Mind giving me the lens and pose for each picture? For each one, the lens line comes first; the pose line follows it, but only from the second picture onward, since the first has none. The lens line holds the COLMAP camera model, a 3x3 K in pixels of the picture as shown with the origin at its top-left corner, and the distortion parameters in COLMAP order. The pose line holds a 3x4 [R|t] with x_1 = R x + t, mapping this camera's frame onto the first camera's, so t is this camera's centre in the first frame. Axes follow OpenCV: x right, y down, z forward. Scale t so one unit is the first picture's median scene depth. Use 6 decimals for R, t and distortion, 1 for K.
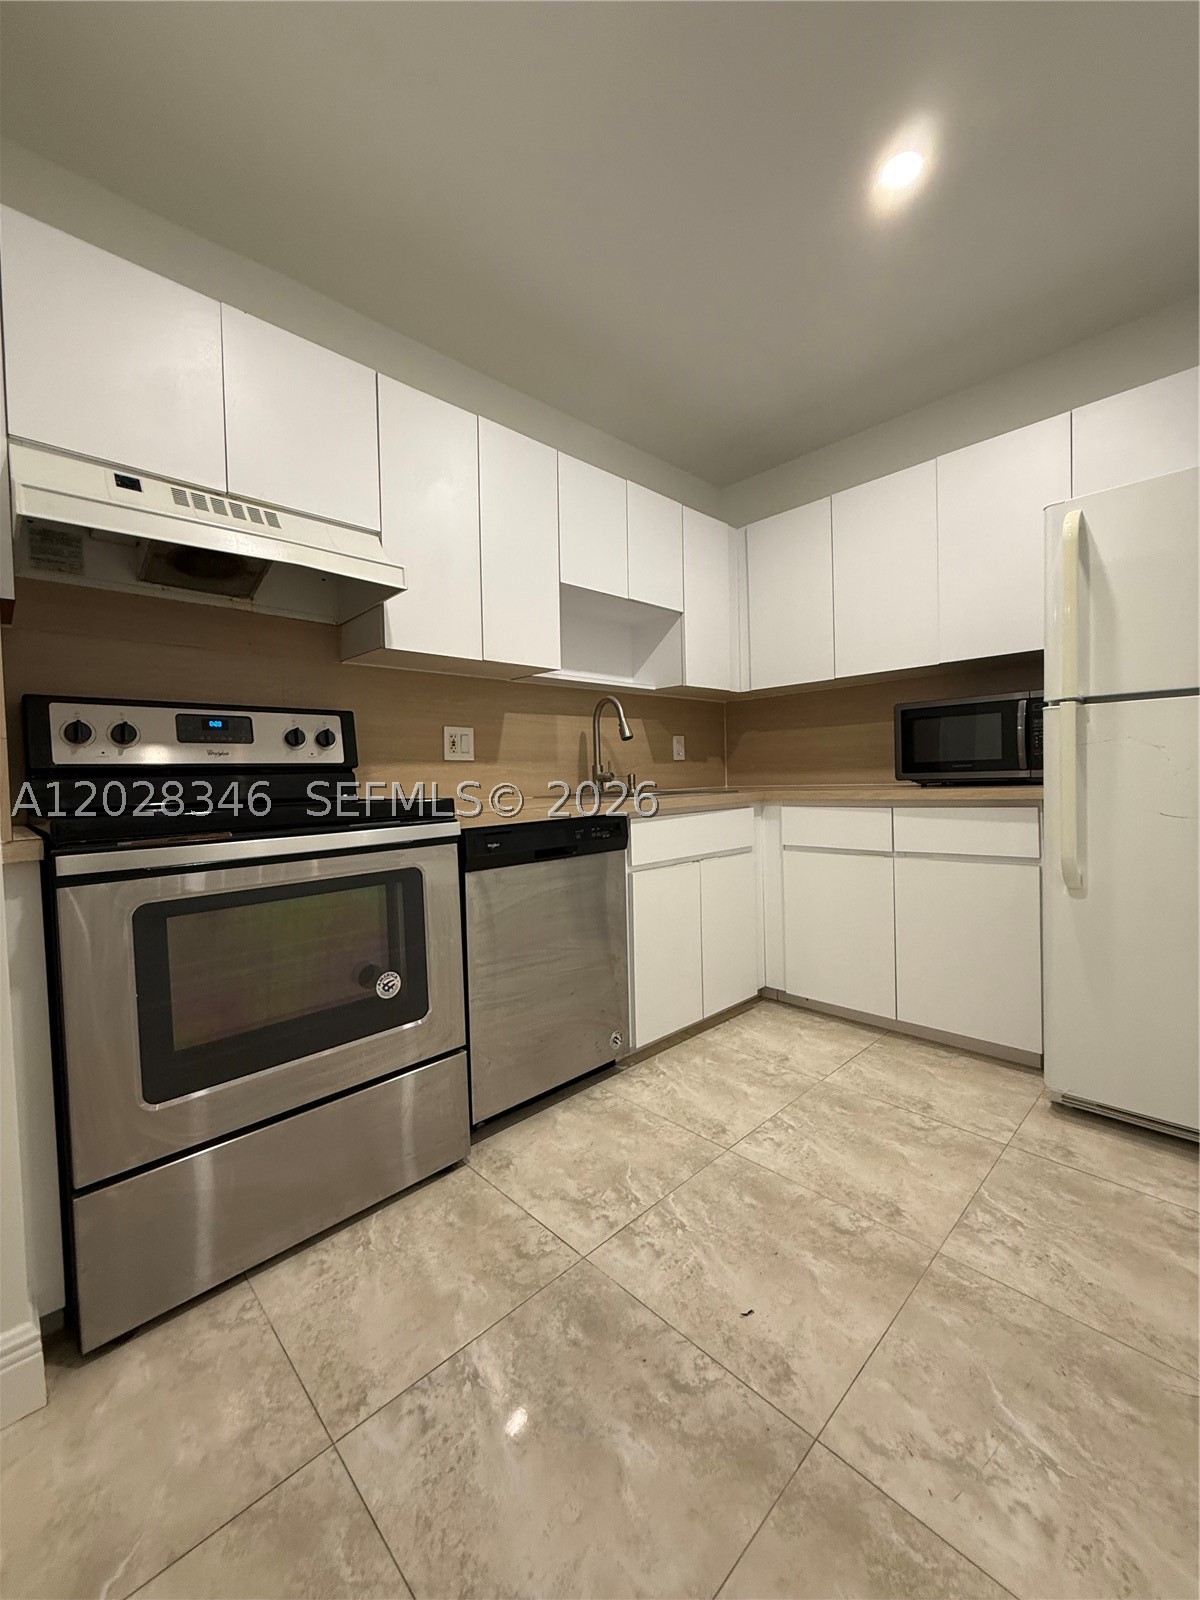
lens RADIAL K [[632.4, 0, 599.4], [0, 632.4, 802.0], [0, 0, 1]] dist [0.000723, 0.000261]
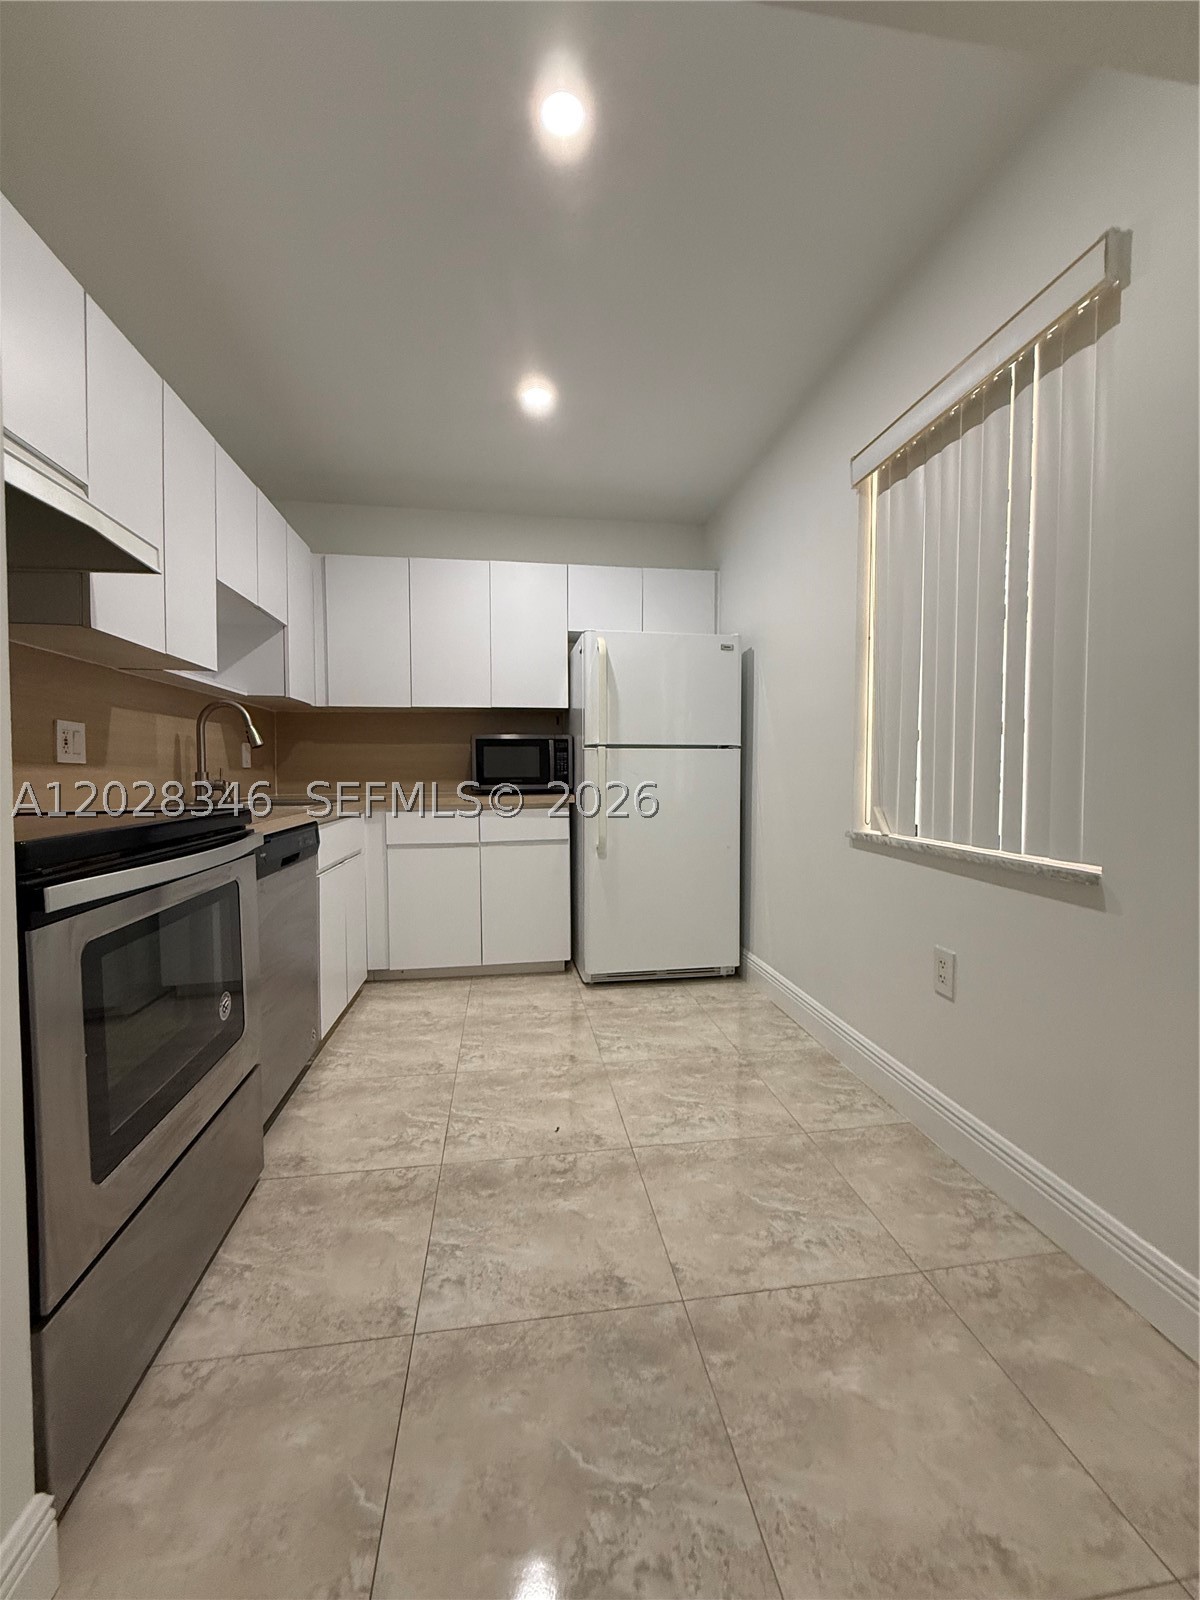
lens RADIAL K [[632.4, 0, 597.3], [0, 632.4, 798.9], [0, 0, 1]] dist [0.000723, 0.000261]
pose [[0.585520, -0.007376, 0.810624, -0.616865], [0.020301, 0.999778, -0.005567, -0.002750], [-0.810404, 0.019716, 0.585540, -0.011925]]
